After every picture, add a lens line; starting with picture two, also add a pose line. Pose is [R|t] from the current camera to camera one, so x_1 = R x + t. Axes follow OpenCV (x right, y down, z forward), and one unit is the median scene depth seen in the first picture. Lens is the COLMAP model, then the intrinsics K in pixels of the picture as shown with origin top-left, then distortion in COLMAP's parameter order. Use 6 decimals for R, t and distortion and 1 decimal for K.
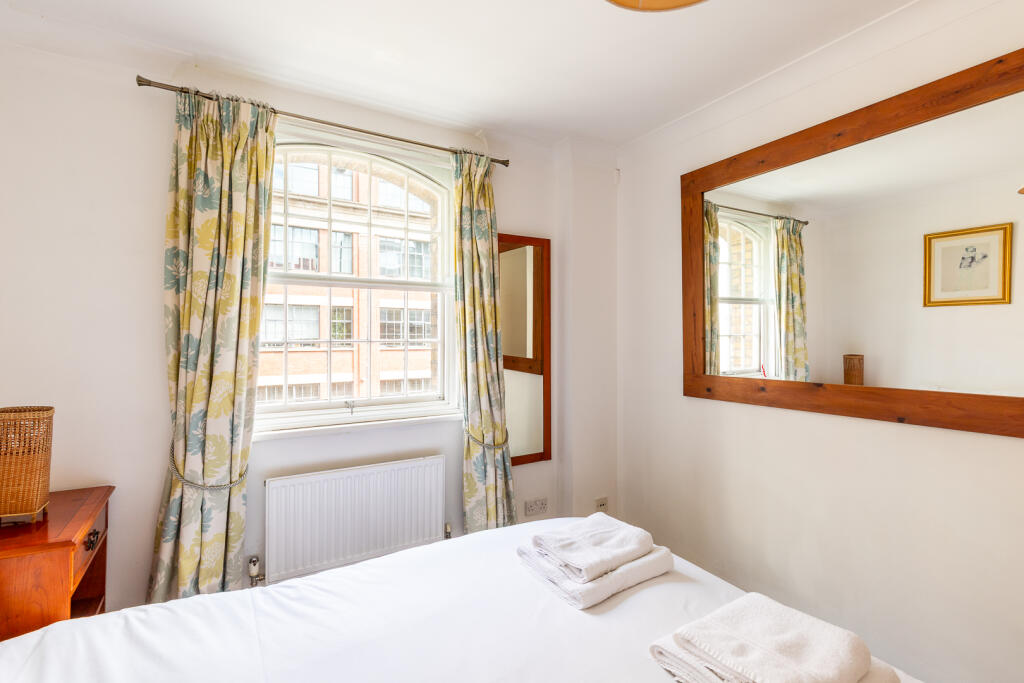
lens RADIAL K [[467.6, 0, 516.4], [0, 467.6, 333.1], [0, 0, 1]] dist [0.007721, -0.002258]
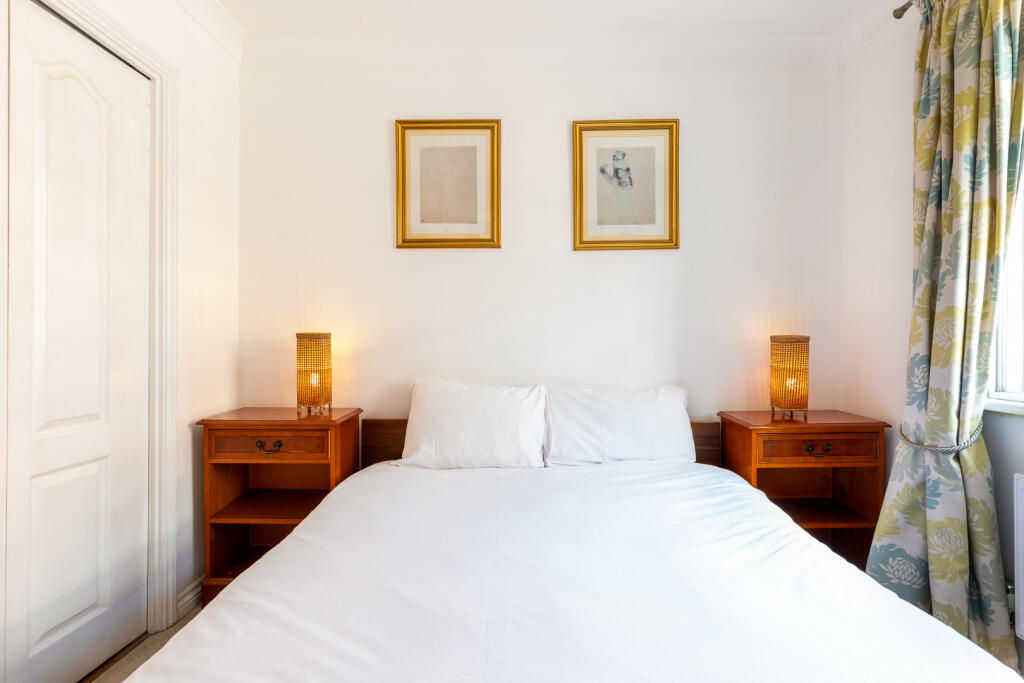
lens RADIAL K [[467.6, 0, 510.6], [0, 467.6, 342.4], [0, 0, 1]] dist [0.007721, -0.002258]
pose [[-0.536198, 0.008258, -0.844052, 0.418960], [-0.000334, 0.999950, 0.009996, 0.129945], [0.844092, 0.005642, -0.536168, 0.799466]]
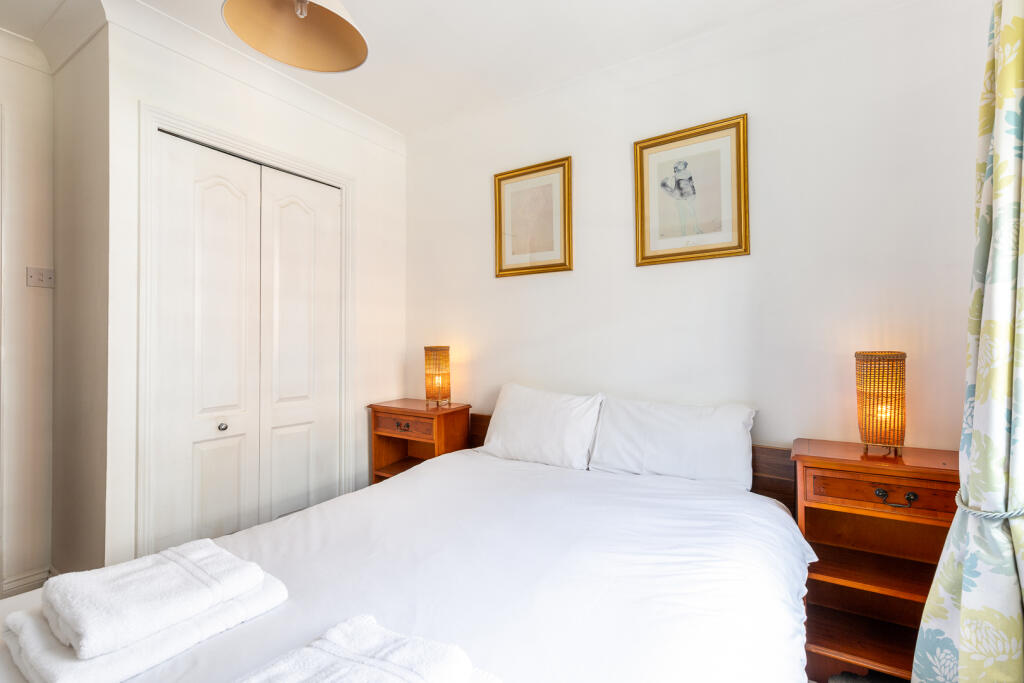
lens RADIAL K [[467.6, 0, 513.1], [0, 467.6, 341.7], [0, 0, 1]] dist [0.007721, -0.002258]
pose [[-0.907691, 0.005349, -0.419604, 0.142583], [0.004137, 0.999984, 0.003798, 0.099731], [0.419618, 0.001712, -0.907699, 1.266415]]
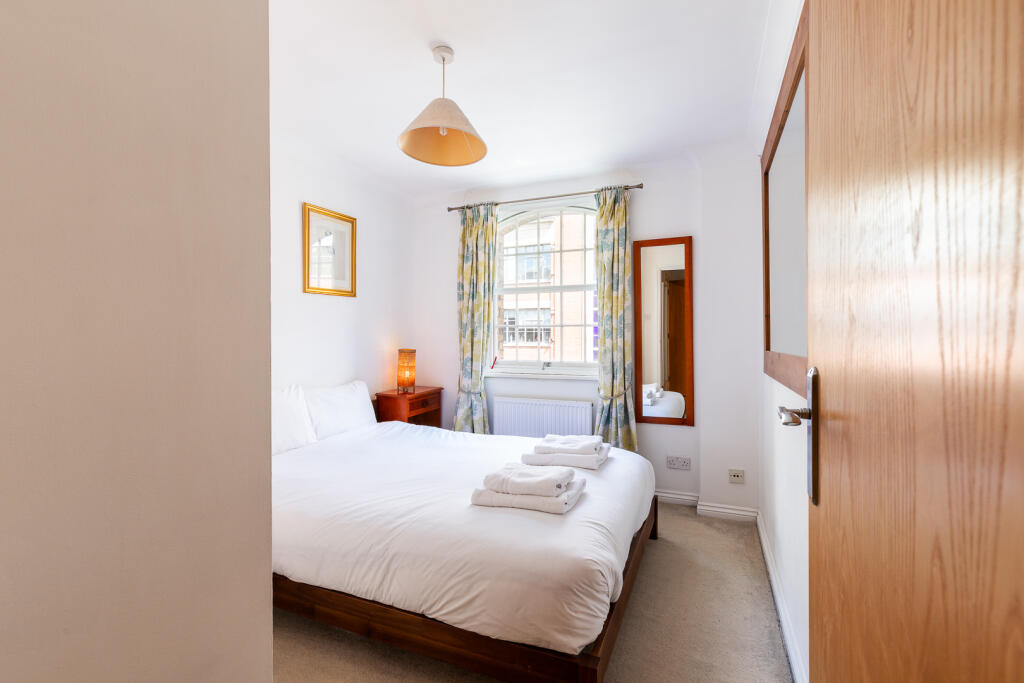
lens RADIAL K [[467.6, 0, 511.2], [0, 467.6, 347.4], [0, 0, 1]] dist [0.007721, -0.002258]
pose [[0.577538, 0.017053, -0.816186, 1.134568], [0.003142, 0.999728, 0.023111, 0.070013], [0.816358, -0.015912, 0.577327, -0.061010]]
